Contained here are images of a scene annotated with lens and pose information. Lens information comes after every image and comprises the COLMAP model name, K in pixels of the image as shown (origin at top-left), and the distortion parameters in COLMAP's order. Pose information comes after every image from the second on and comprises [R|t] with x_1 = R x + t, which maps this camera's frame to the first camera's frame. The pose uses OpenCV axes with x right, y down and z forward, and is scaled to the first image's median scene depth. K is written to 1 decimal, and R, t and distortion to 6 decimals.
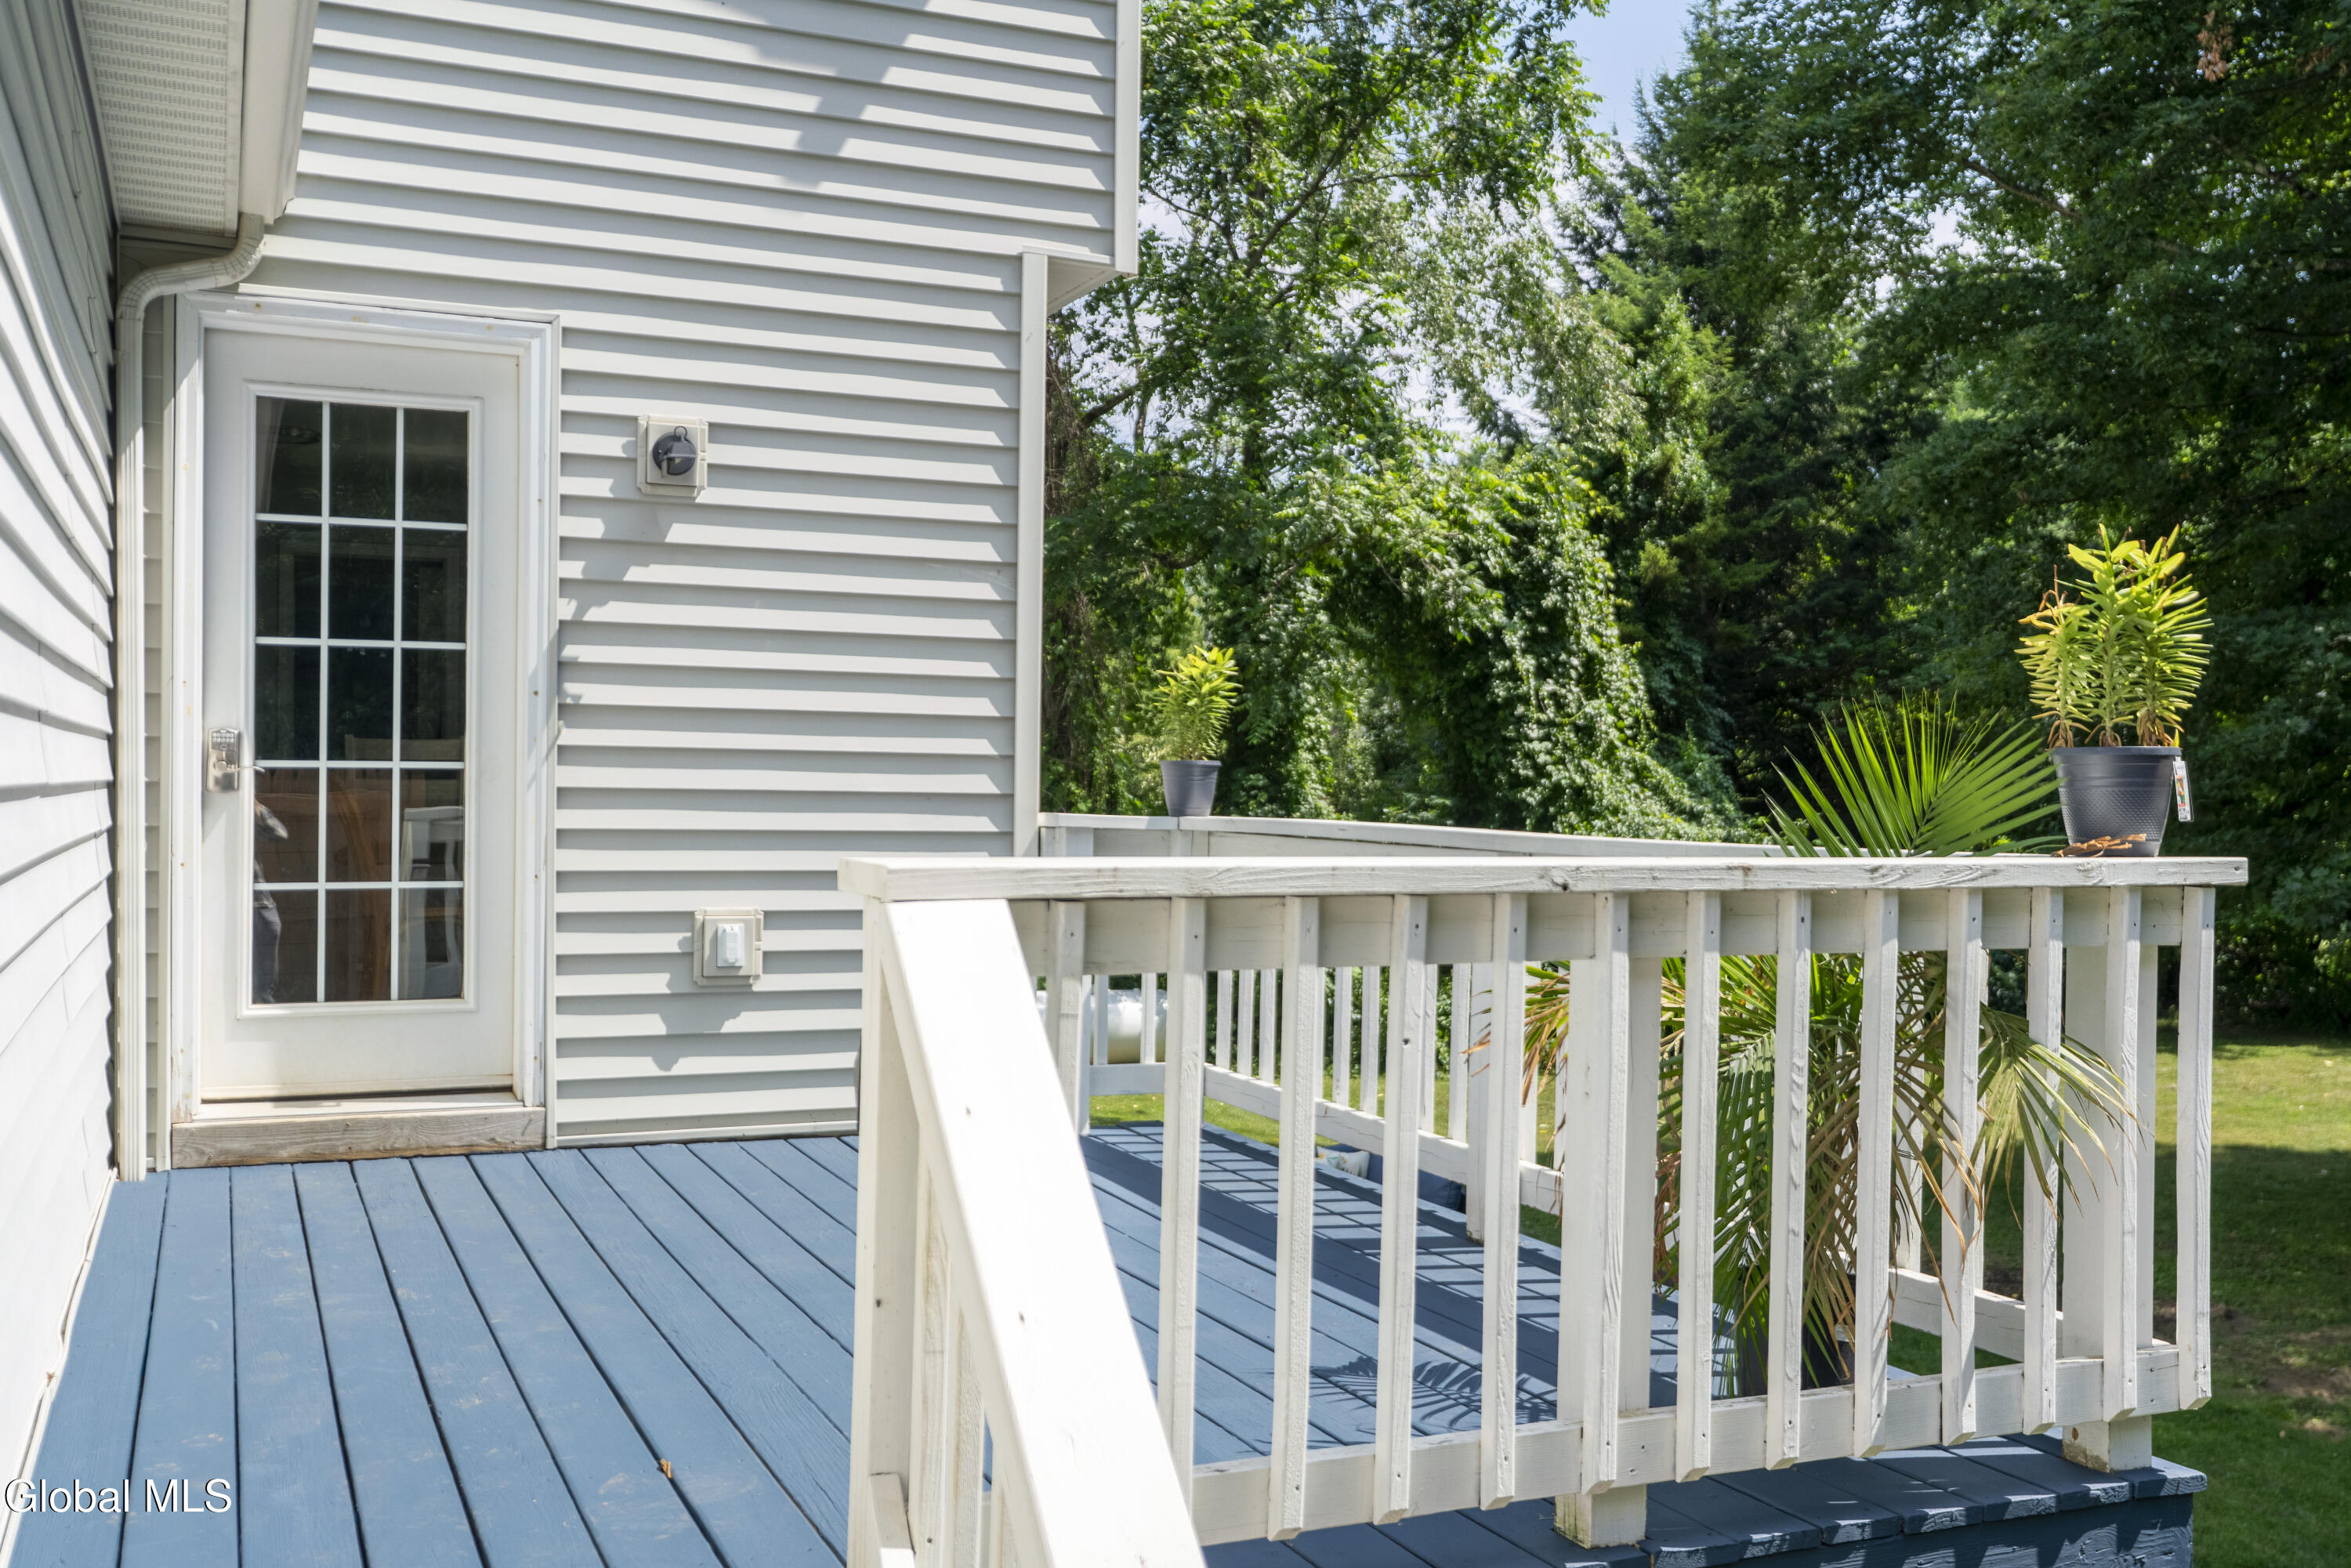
lens RADIAL K [[2165.3, 0, 1173.3], [0, 2165.3, 797.2], [0, 0, 1]] dist [0.015041, 0.000000]
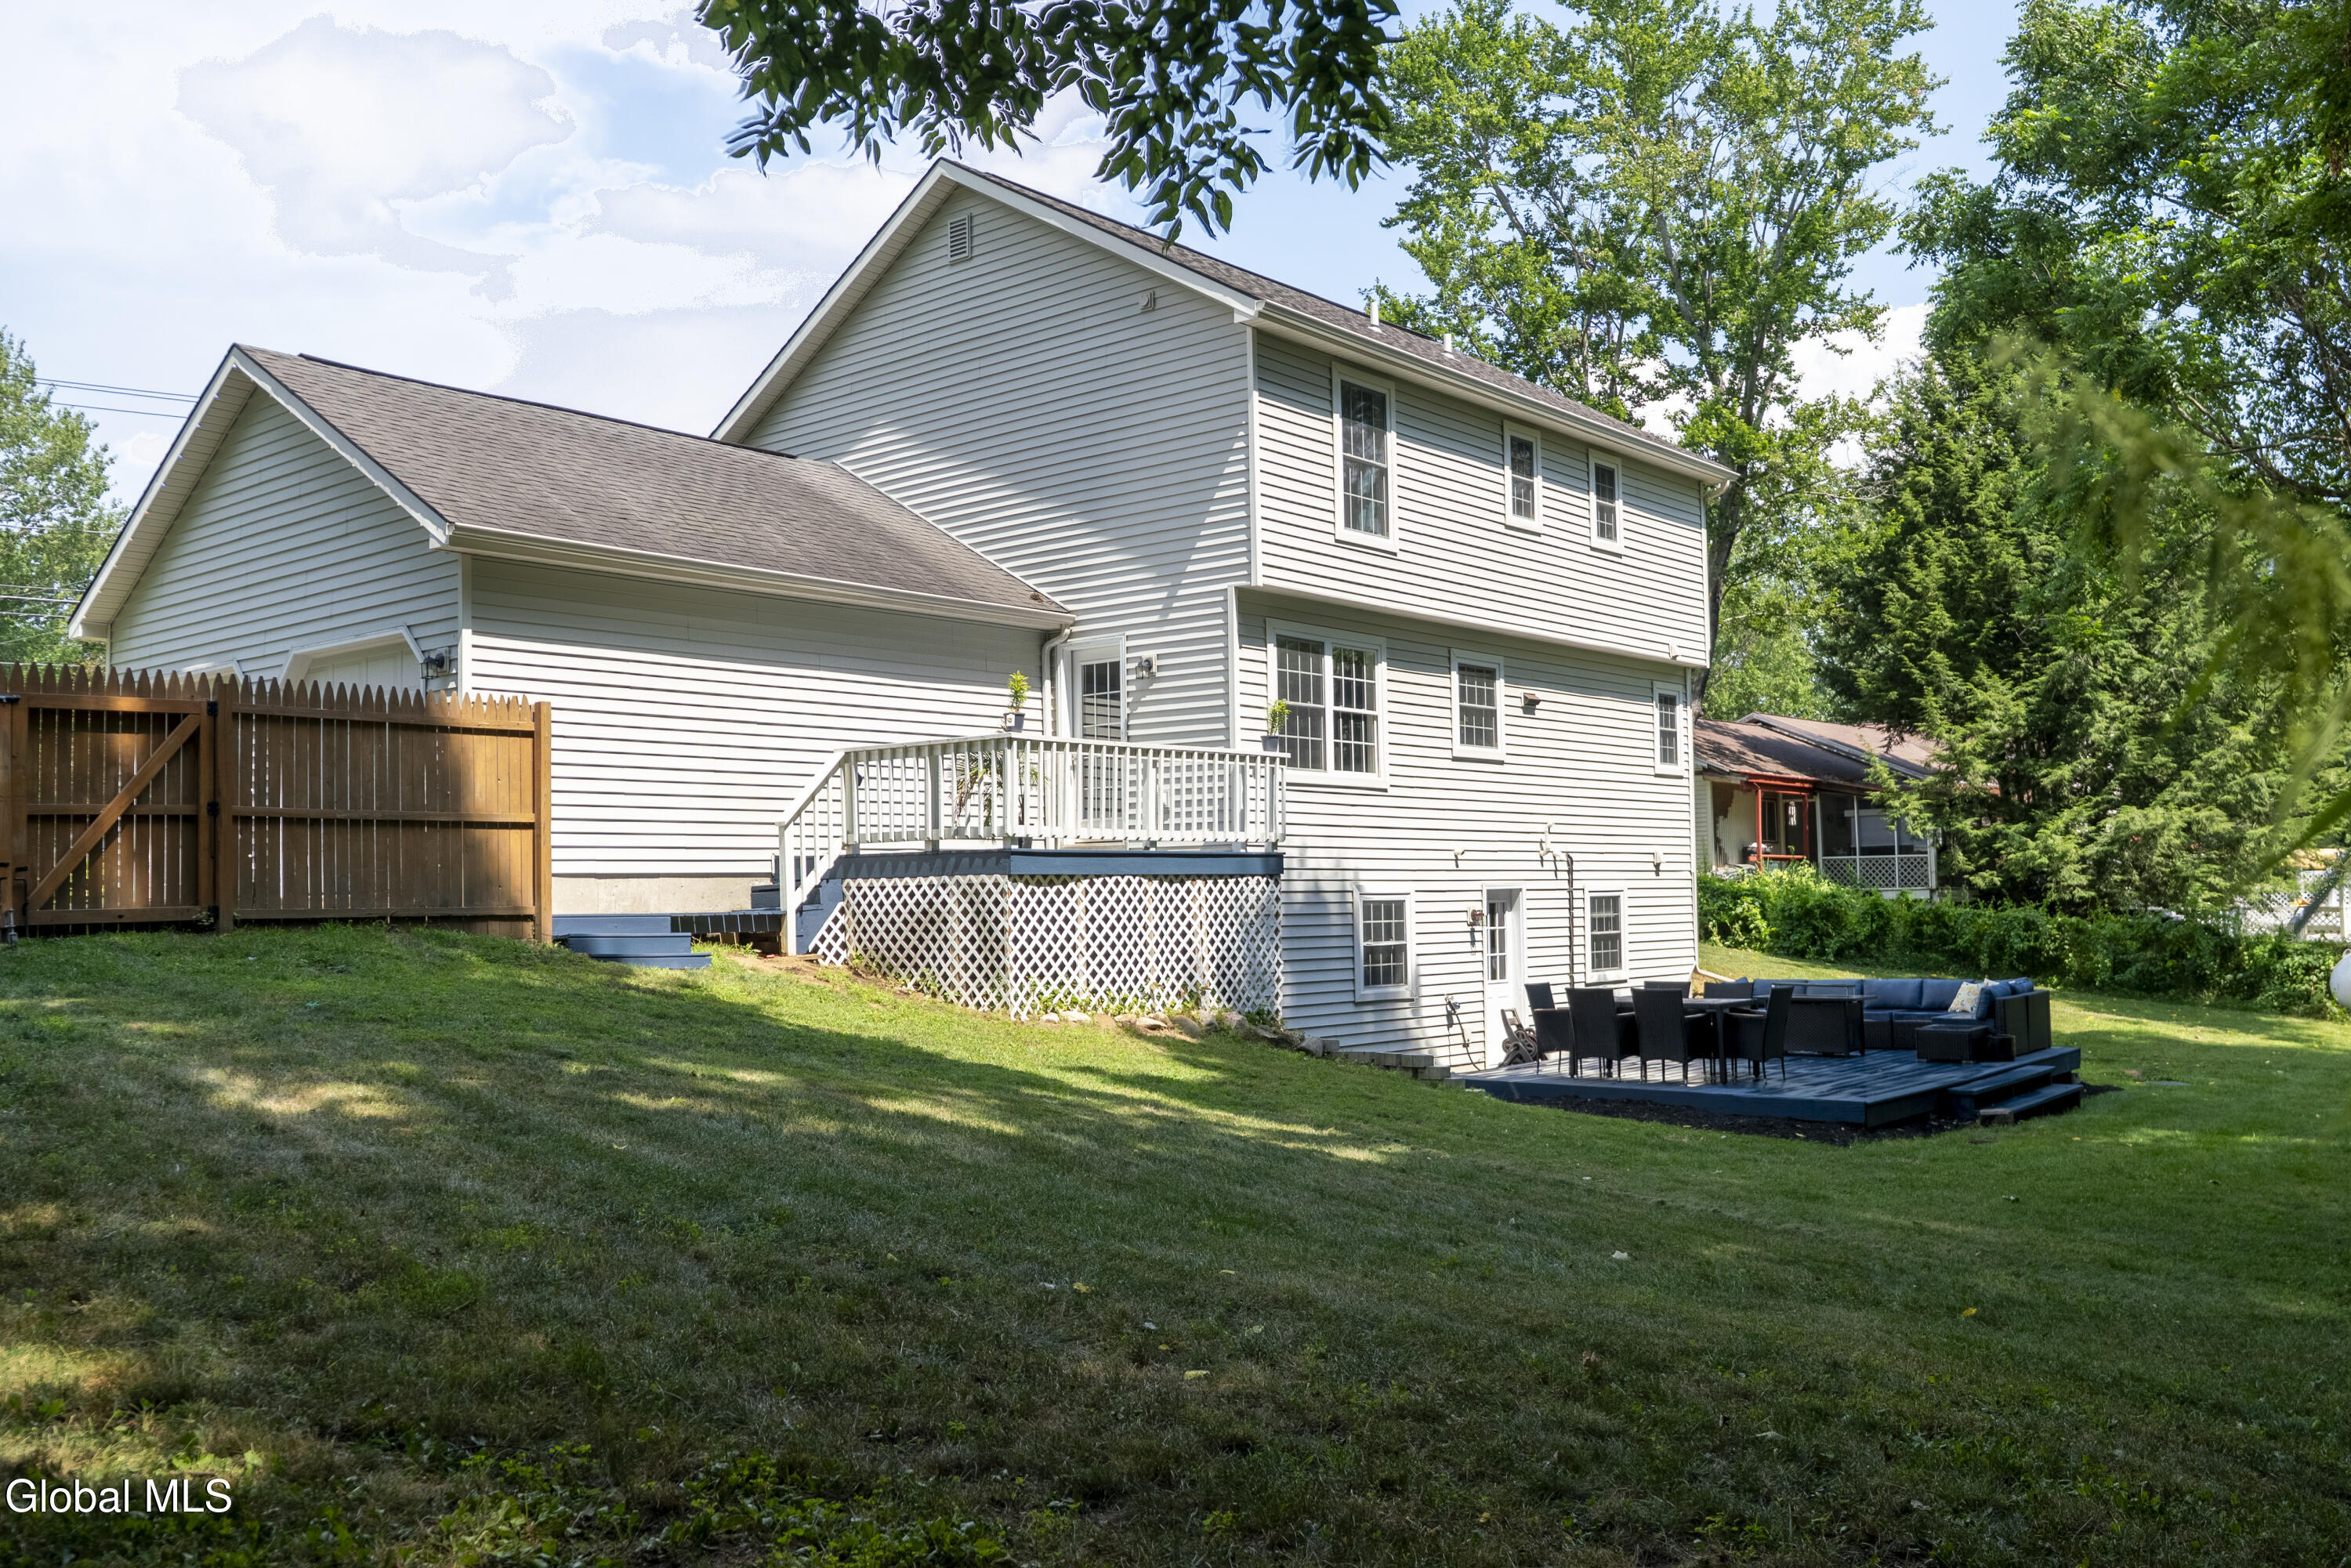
lens RADIAL K [[1990.6, 0, 1173.5], [0, 1990.6, 799.1], [0, 0, 1]] dist [-0.000232, 0.012606]
pose [[0.443838, -0.061637, -0.893985, 2.781637], [0.011587, 0.997943, -0.063052, 0.278373], [0.896032, 0.017626, 0.443640, -0.434998]]
